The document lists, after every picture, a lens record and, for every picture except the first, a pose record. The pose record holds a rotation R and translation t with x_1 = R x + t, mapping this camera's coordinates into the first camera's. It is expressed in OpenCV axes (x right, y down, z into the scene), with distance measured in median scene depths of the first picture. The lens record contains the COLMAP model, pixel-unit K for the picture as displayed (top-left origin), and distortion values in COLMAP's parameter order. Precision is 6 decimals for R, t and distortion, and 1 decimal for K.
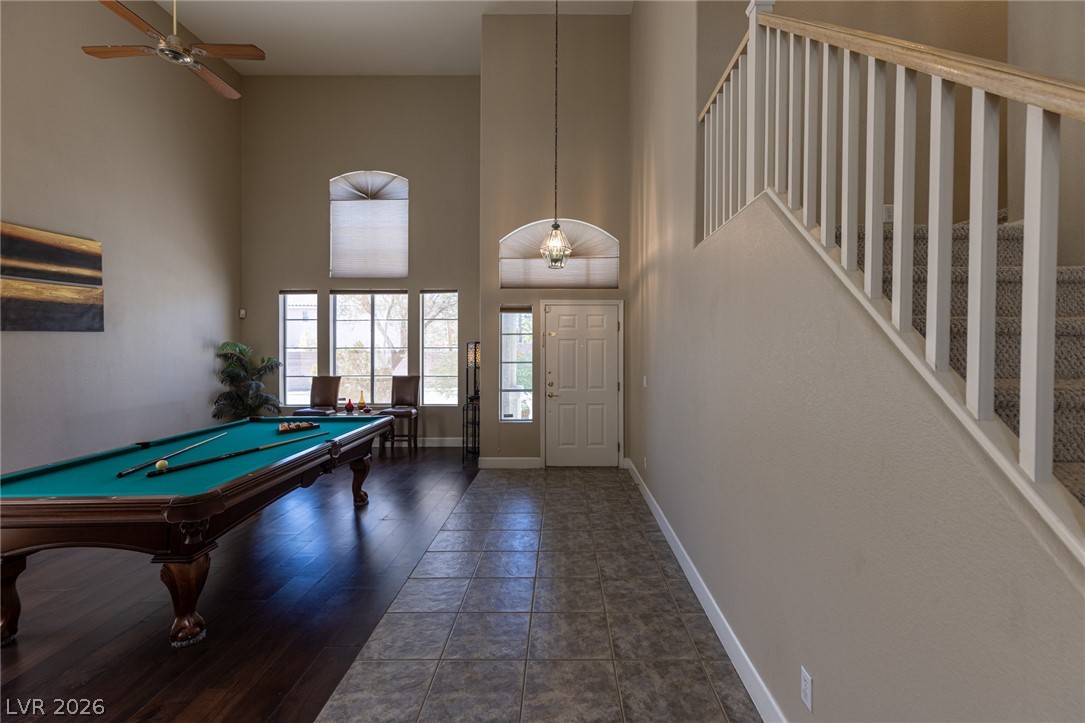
lens RADIAL K [[487.2, 0, 558.0], [0, 487.2, 354.2], [0, 0, 1]] dist [0.001492, 0.000172]
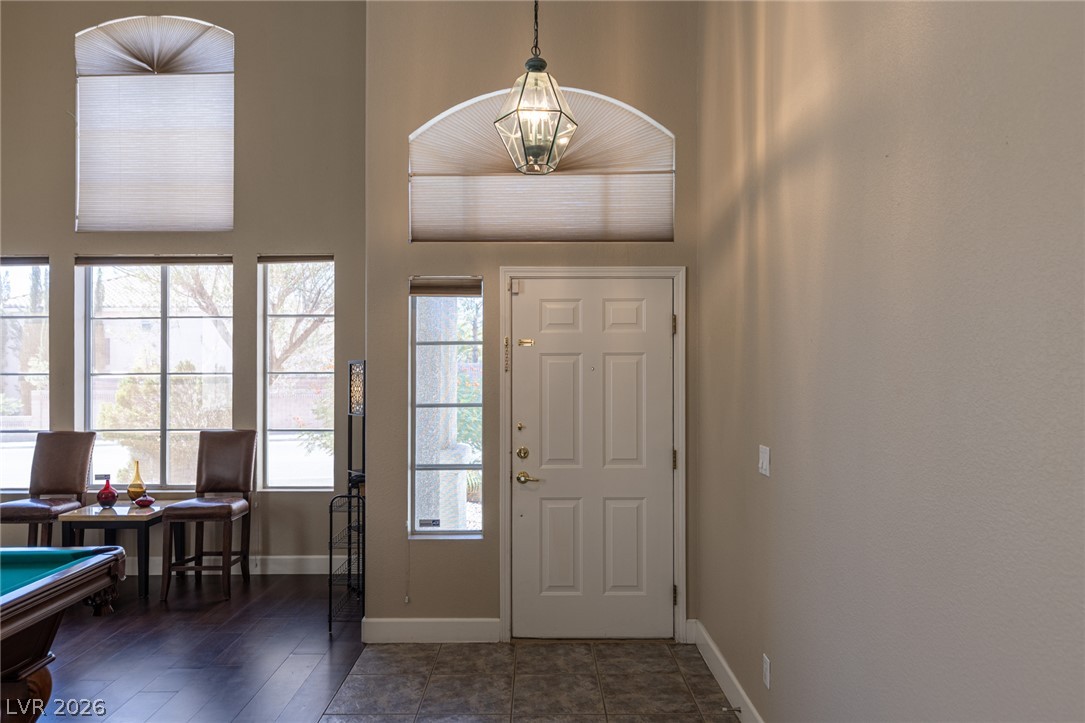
lens RADIAL K [[694.7, 0, 542.5], [0, 694.7, 361.5], [0, 0, 1]] dist [0.006920, 0.000272]
pose [[0.999852, -0.001204, 0.017174, -0.007451], [0.001664, 0.999640, -0.026764, -0.006511], [-0.017135, 0.026789, 0.999494, 0.344504]]
